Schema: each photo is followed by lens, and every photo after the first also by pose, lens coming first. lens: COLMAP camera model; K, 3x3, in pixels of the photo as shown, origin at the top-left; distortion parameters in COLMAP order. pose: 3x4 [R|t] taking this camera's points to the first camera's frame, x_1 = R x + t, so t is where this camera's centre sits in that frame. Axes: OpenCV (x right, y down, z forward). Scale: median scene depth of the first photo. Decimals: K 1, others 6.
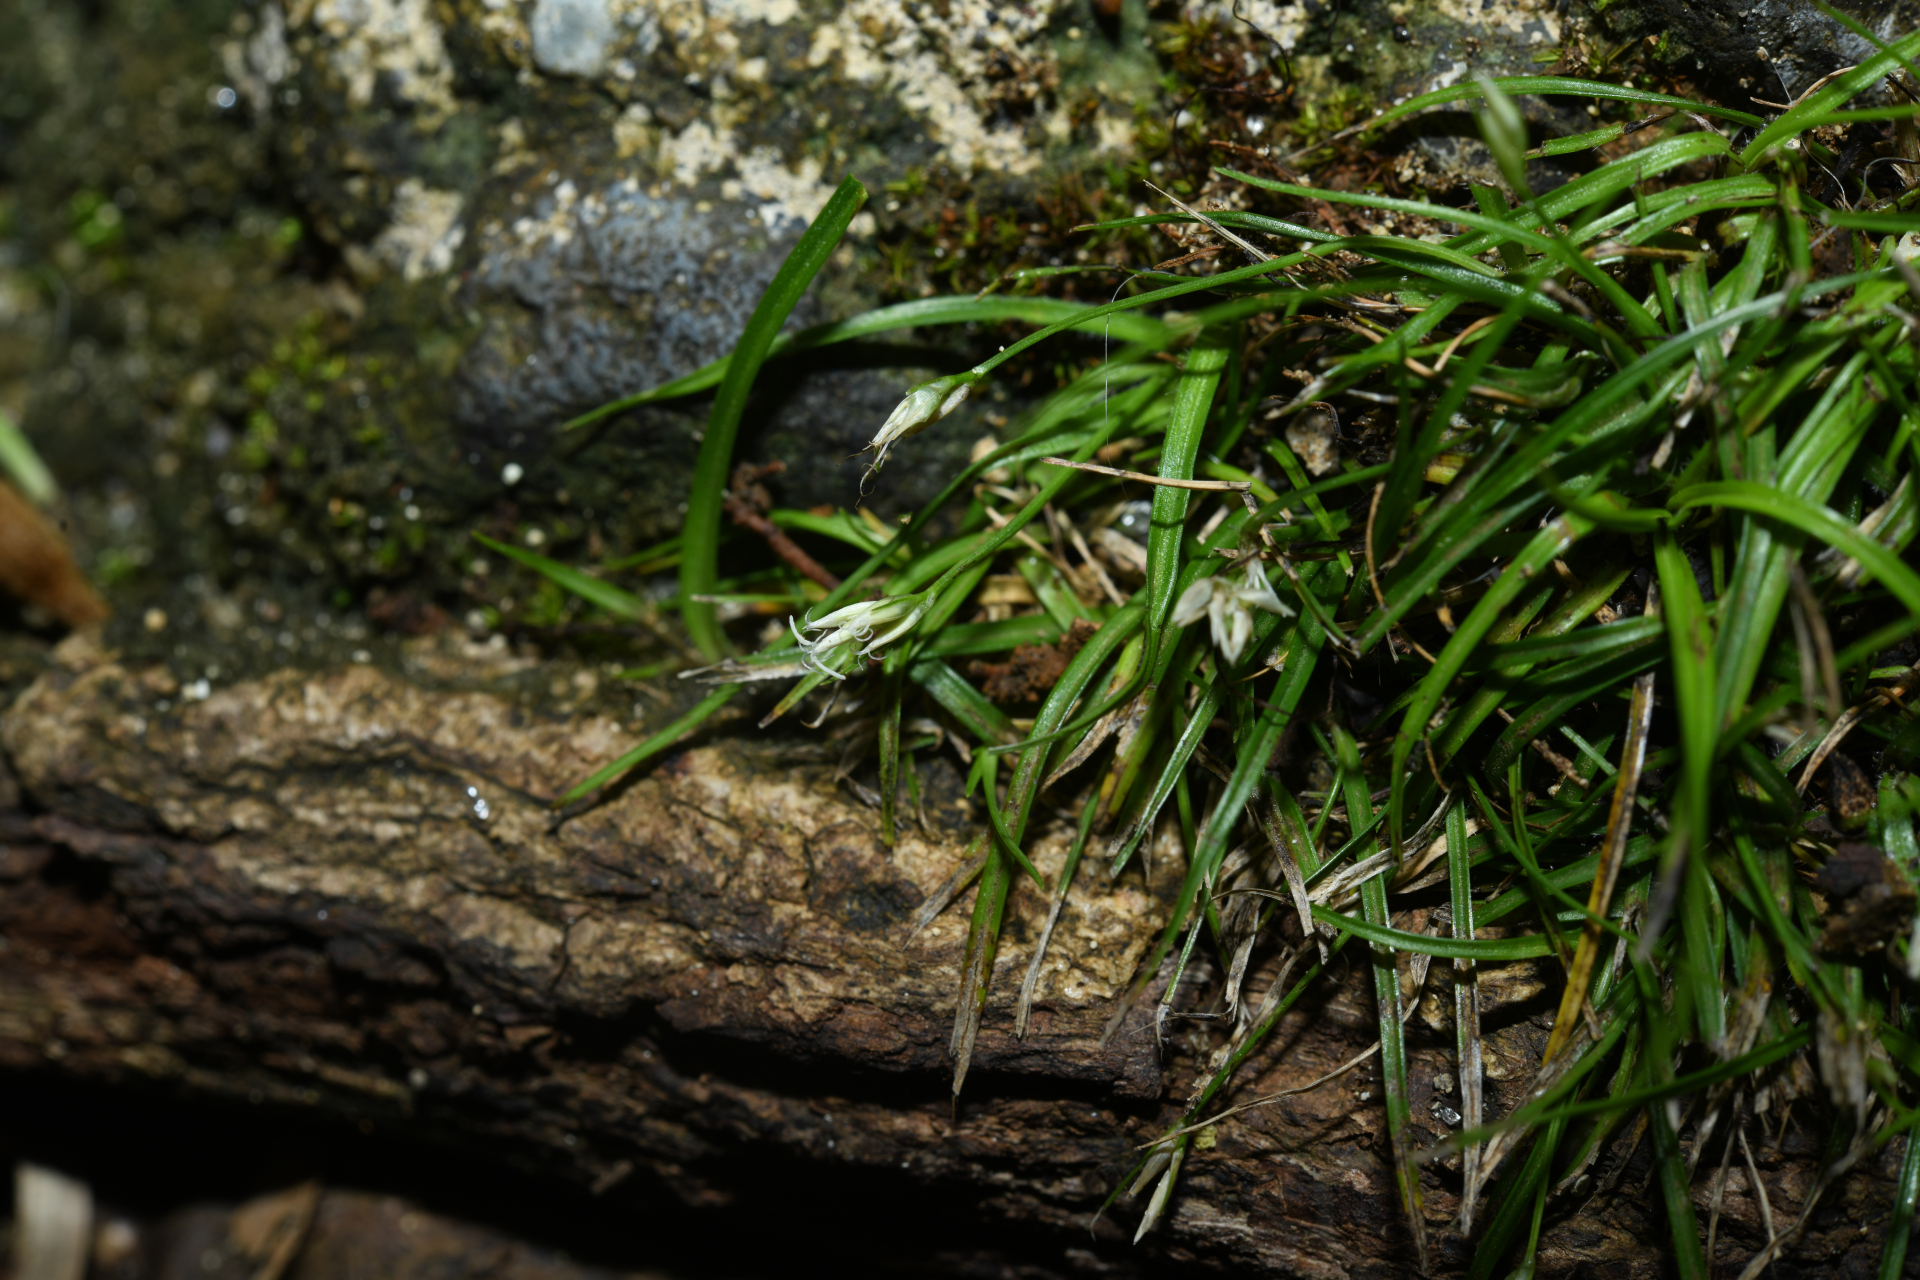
lens RADIAL K [[4215.1, 0, 960.0], [0, 4215.1, 640.0], [0, 0, 1]] dist [-0.054491, 0.014706]
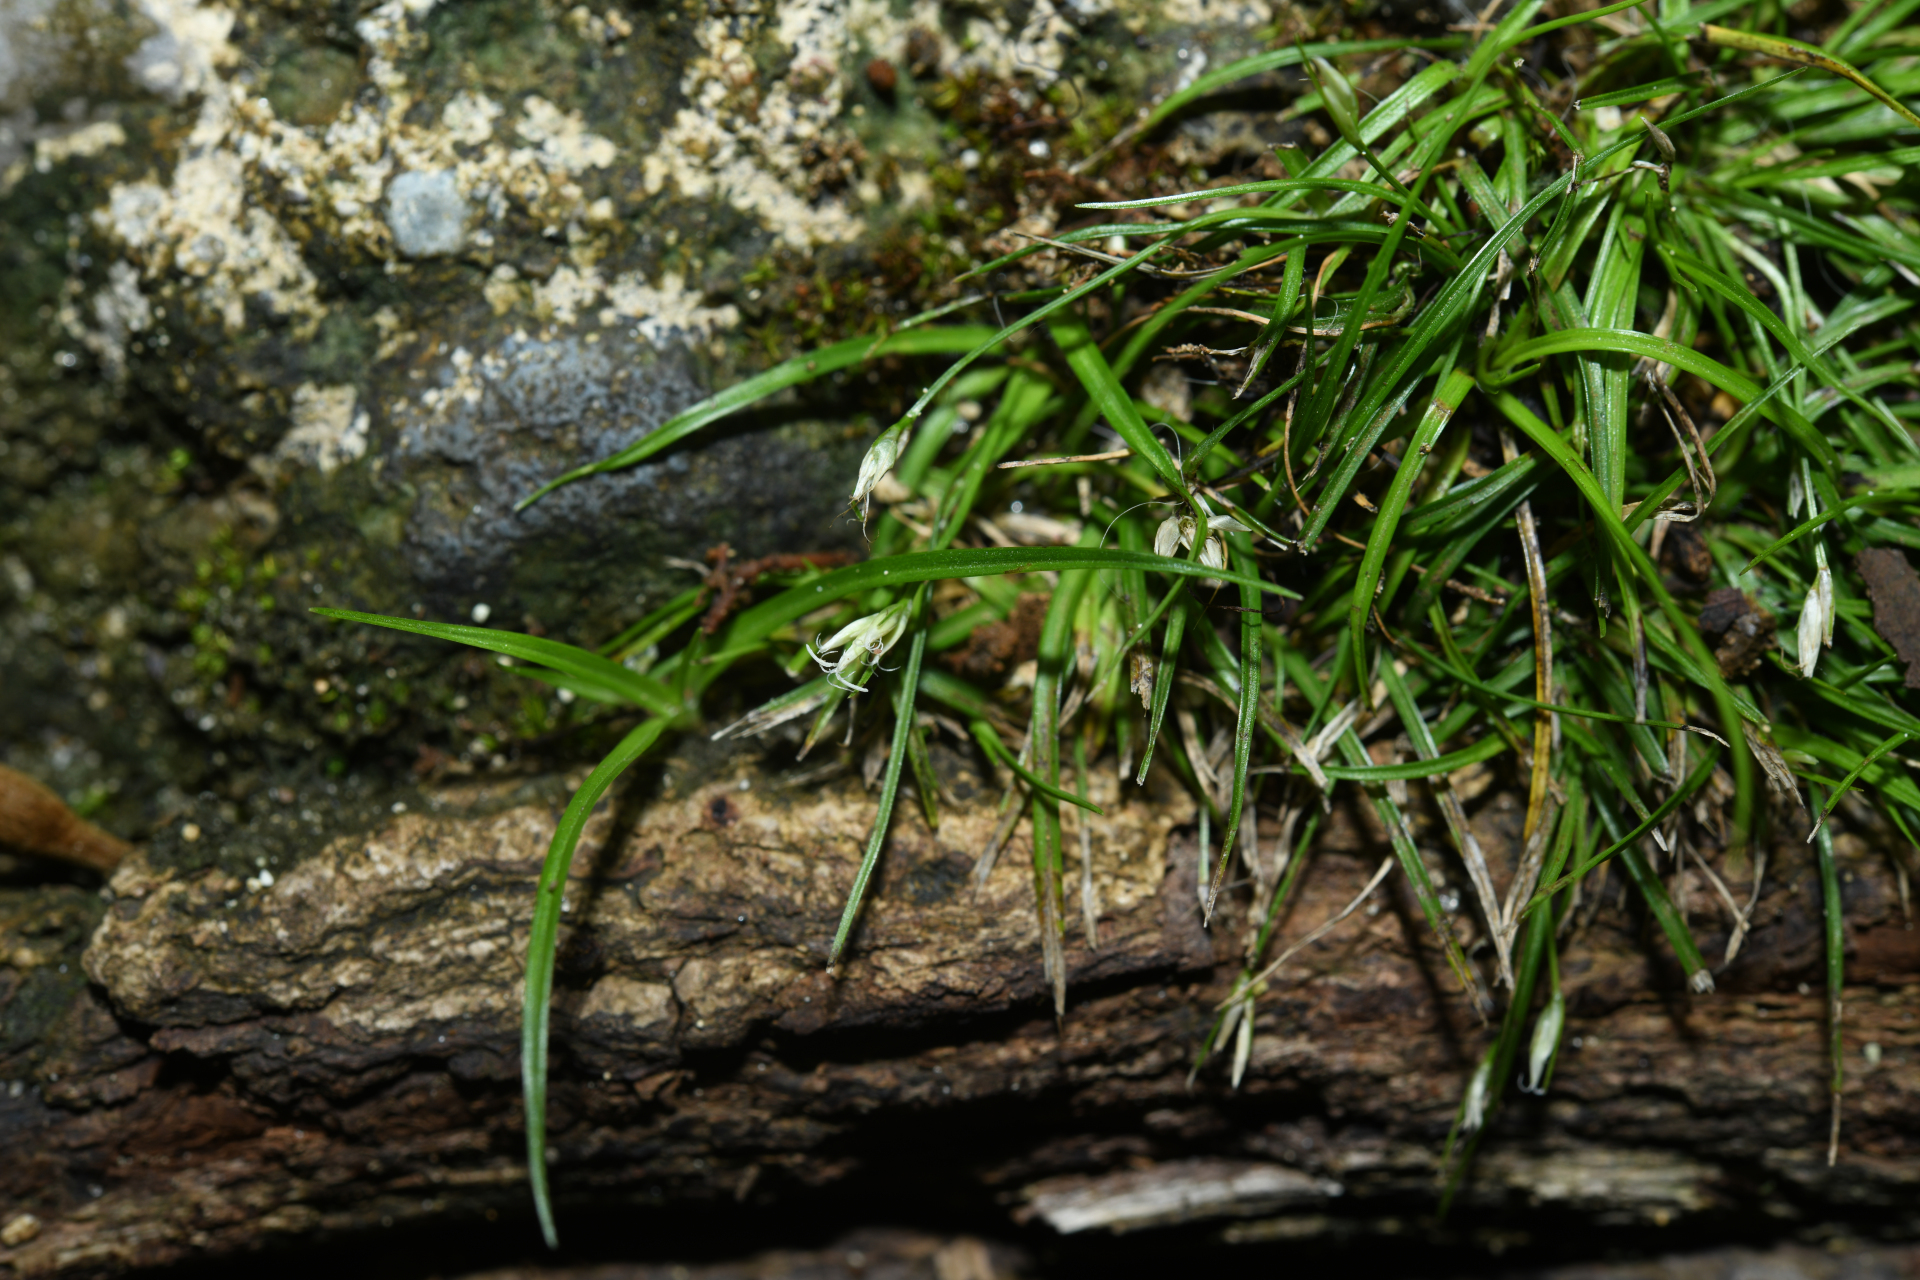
lens RADIAL K [[4215.1, 0, 960.0], [0, 4215.1, 640.0], [0, 0, 1]] dist [-0.054491, 0.014706]
pose [[0.919506, -0.276738, 0.279152, -0.309009], [0.273755, 0.960476, 0.050441, -0.055017], [-0.282077, 0.030038, 0.958921, -0.110904]]
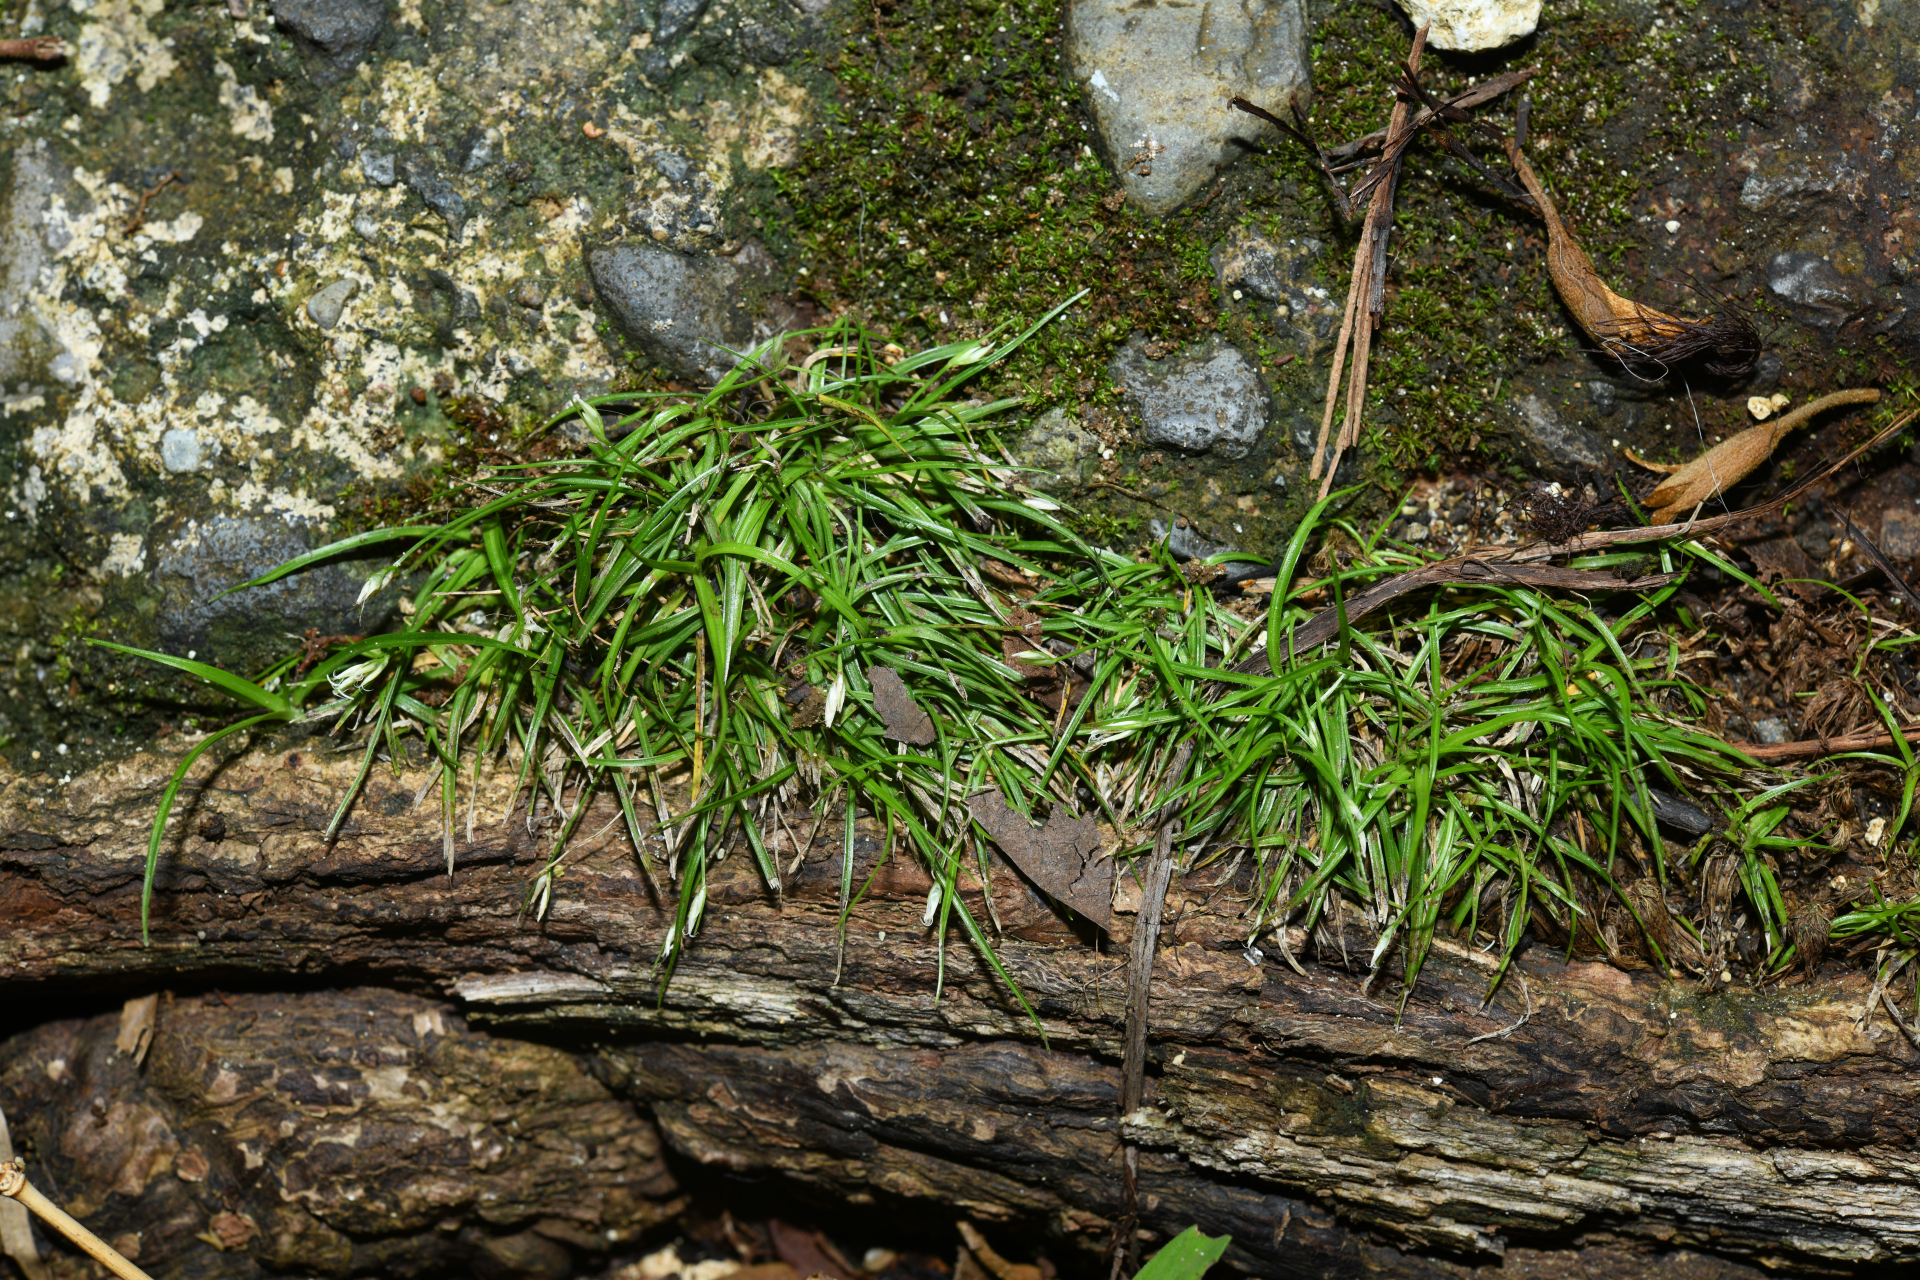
lens RADIAL K [[4245.9, 0, 959.5], [0, 4245.9, 577.5], [0, 0, 1]] dist [0.013713, 0.729507]
pose [[0.968015, -0.190457, 0.163318, -0.074524], [0.204024, 0.976416, -0.070616, 0.162570], [-0.146017, 0.101678, 0.984043, -1.266465]]
